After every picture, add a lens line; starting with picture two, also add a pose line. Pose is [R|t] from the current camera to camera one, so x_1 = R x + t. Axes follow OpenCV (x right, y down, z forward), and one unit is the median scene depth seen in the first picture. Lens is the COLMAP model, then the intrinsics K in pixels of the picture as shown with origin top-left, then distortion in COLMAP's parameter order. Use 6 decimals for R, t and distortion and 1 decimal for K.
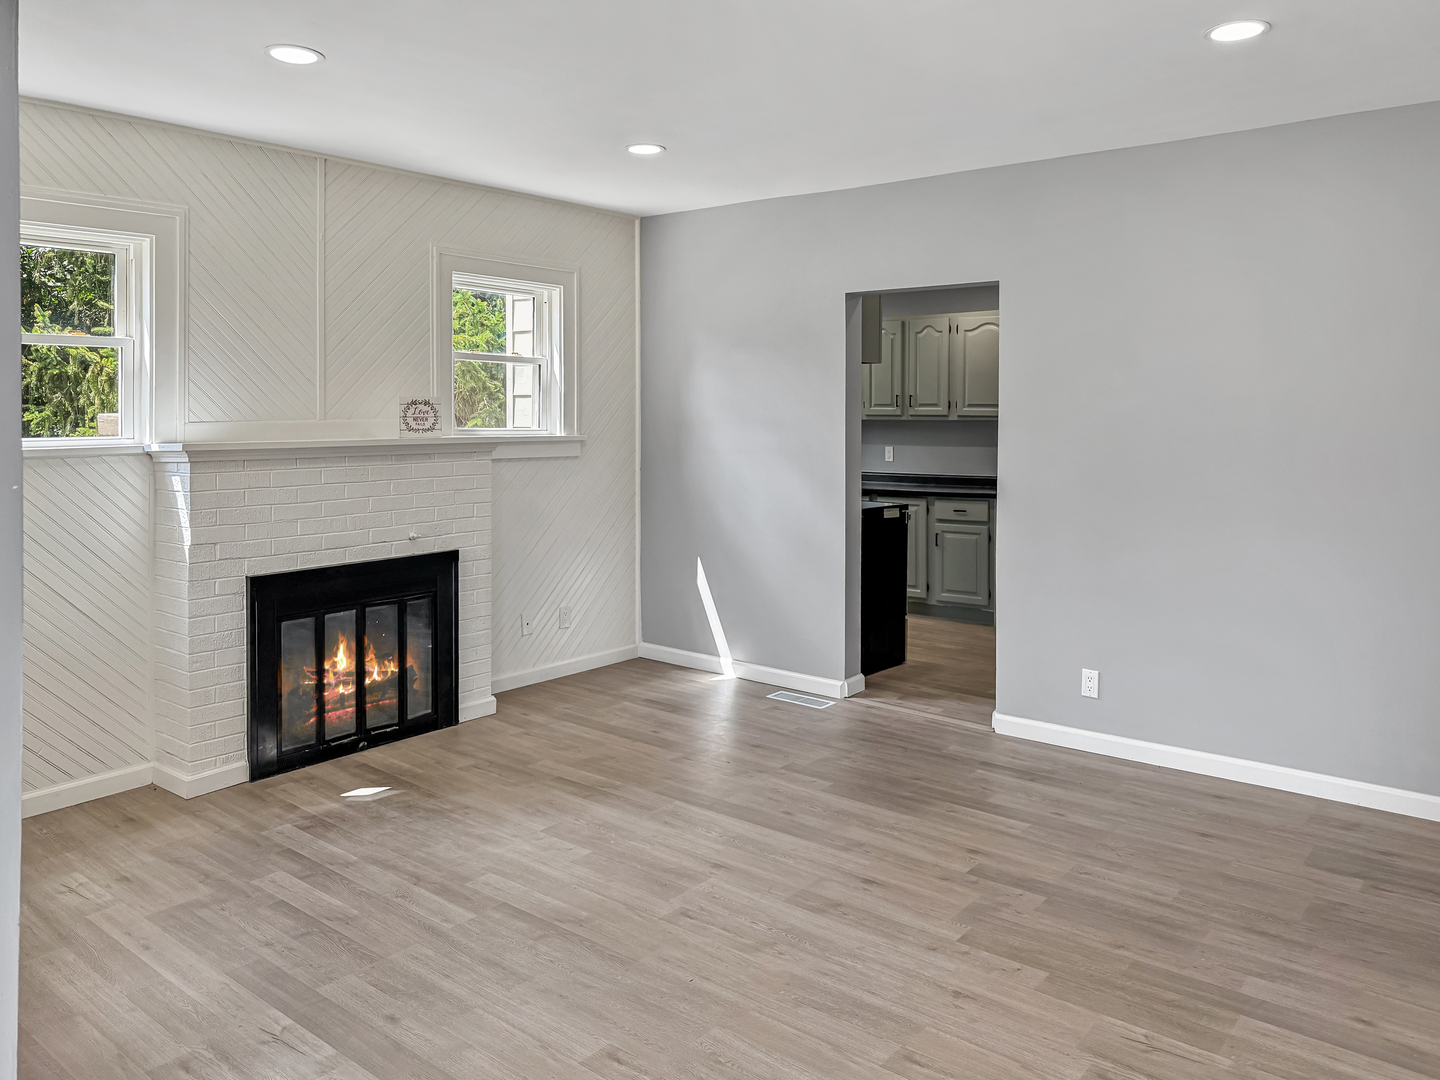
lens RADIAL K [[986.1, 0, 720.0], [0, 986.1, 540.0], [0, 0, 1]] dist [-0.000073, 0.001135]
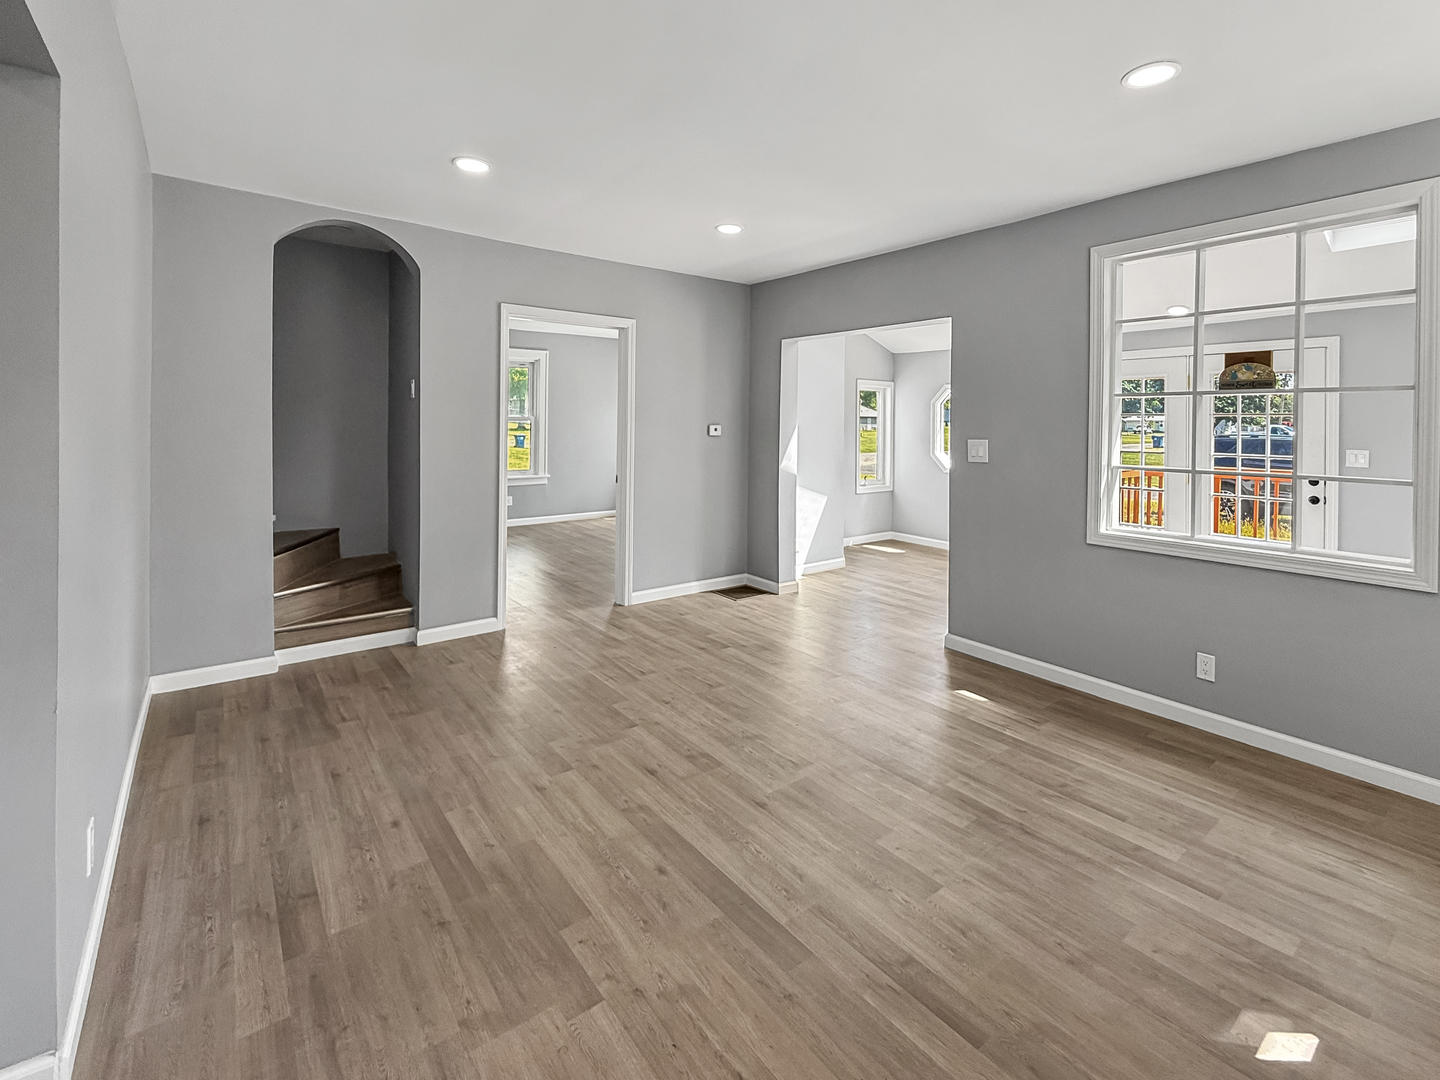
lens RADIAL K [[580.8, 0, 720.0], [0, 580.8, 540.0], [0, 0, 1]] dist [0.003433, 0.000272]
pose [[-0.970913, -0.063995, 0.230721, -0.099658], [0.014505, 0.946128, 0.323467, -0.202726], [-0.238992, 0.317405, -0.917680, 1.635445]]
